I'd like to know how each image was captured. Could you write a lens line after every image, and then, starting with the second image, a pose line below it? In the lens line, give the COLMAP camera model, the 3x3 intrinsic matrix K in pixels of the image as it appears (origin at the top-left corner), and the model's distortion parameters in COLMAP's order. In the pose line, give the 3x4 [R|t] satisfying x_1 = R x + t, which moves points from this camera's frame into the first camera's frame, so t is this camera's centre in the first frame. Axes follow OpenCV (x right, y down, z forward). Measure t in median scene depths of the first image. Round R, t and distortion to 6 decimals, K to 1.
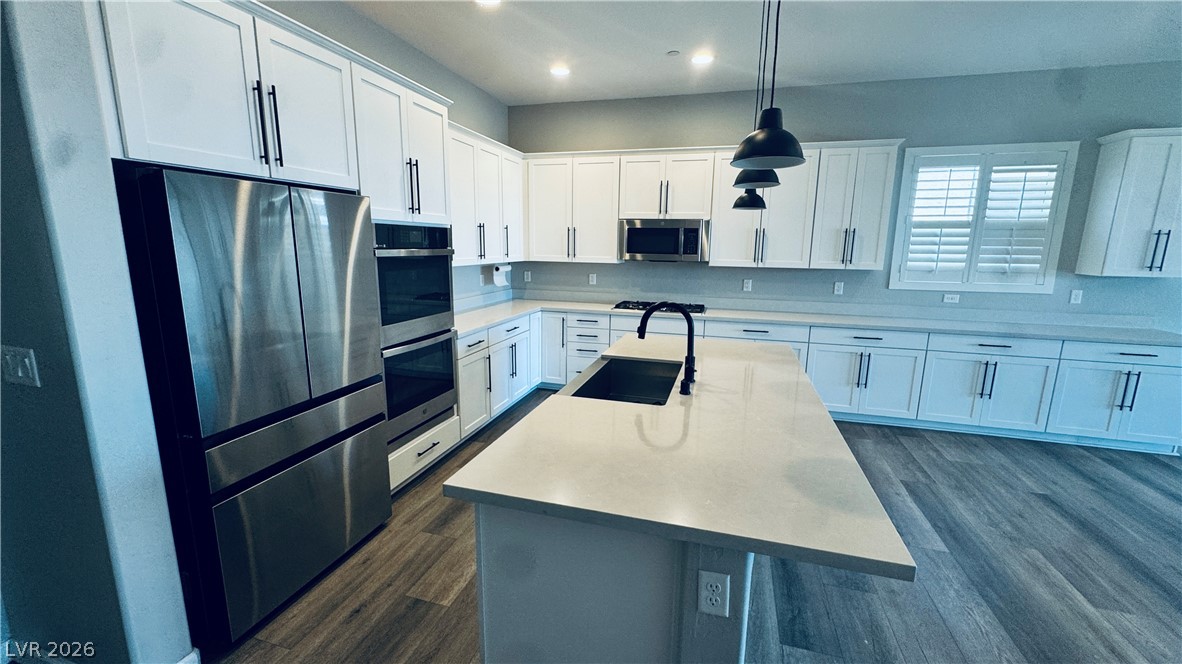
lens RADIAL K [[474.2, 0, 591.0], [0, 474.2, 332.0], [0, 0, 1]] dist [0.001799, 0.000020]
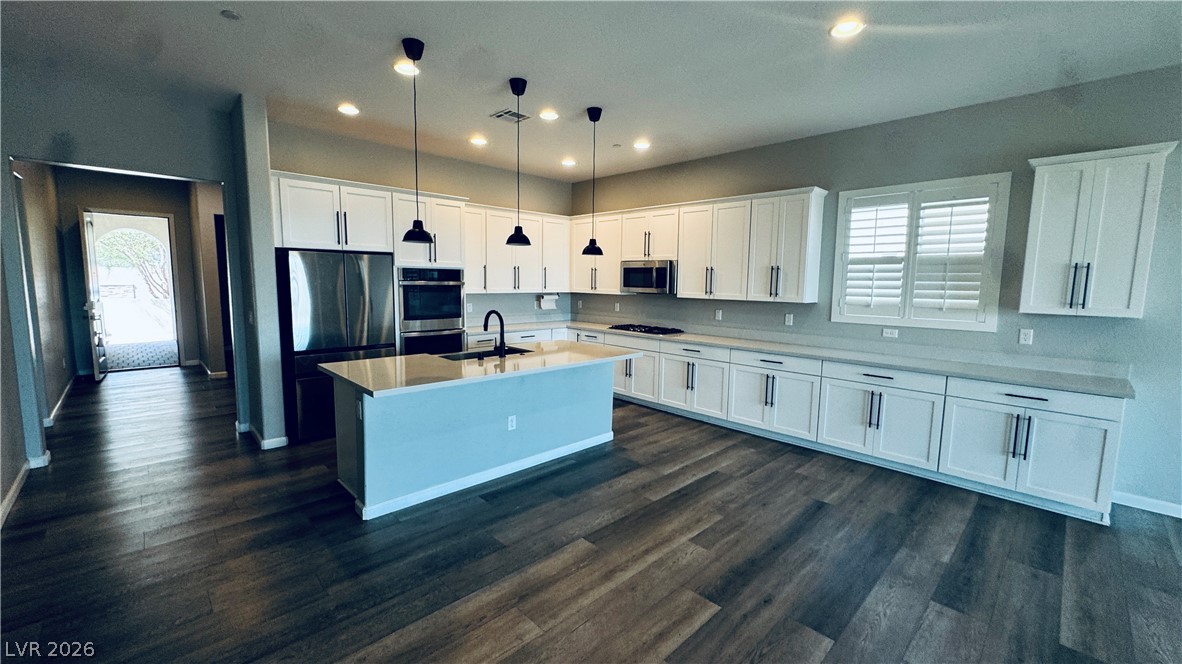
lens RADIAL K [[474.2, 0, 591.0], [0, 474.2, 332.0], [0, 0, 1]] dist [0.001799, 0.000020]
pose [[0.867824, 0.053750, -0.493956, 0.740693], [-0.094718, 0.993797, -0.058270, 0.047639], [0.487760, 0.097355, 0.867532, -0.186707]]
